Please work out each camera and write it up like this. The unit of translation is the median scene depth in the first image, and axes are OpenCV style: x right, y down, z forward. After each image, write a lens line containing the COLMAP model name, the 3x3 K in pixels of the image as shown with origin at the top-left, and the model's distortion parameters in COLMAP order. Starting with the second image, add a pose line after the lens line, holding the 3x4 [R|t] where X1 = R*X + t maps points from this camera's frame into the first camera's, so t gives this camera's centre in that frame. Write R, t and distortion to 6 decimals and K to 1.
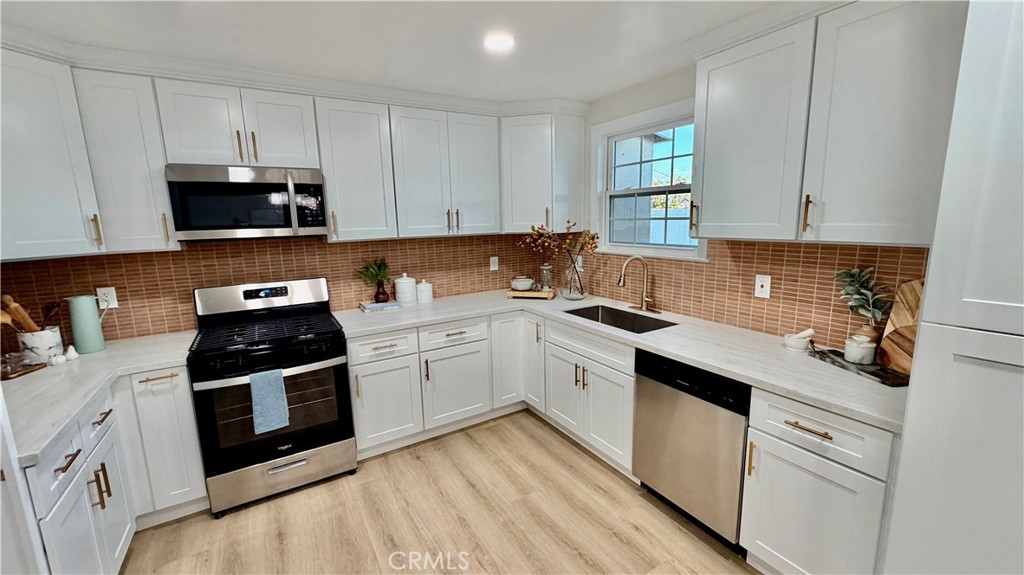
lens RADIAL K [[408.4, 0, 511.4], [0, 408.4, 282.8], [0, 0, 1]] dist [0.002865, 0.000408]
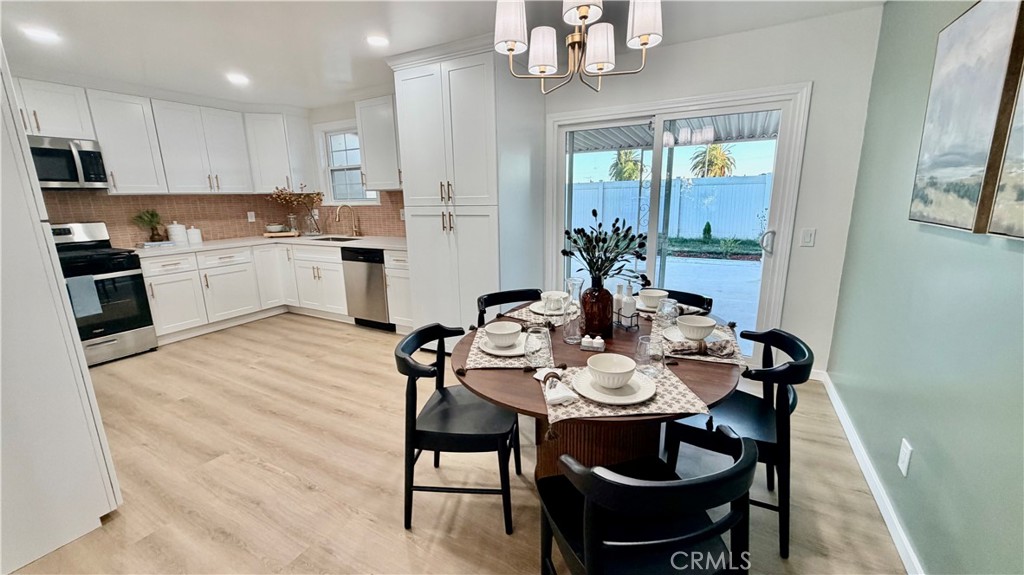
lens RADIAL K [[408.4, 0, 513.8], [0, 408.4, 287.3], [0, 0, 1]] dist [0.002865, 0.000408]
pose [[0.866809, -0.102052, 0.488085, 0.035475], [0.078375, 0.994550, 0.068758, 0.204232], [-0.492442, -0.021347, 0.870084, -0.812308]]
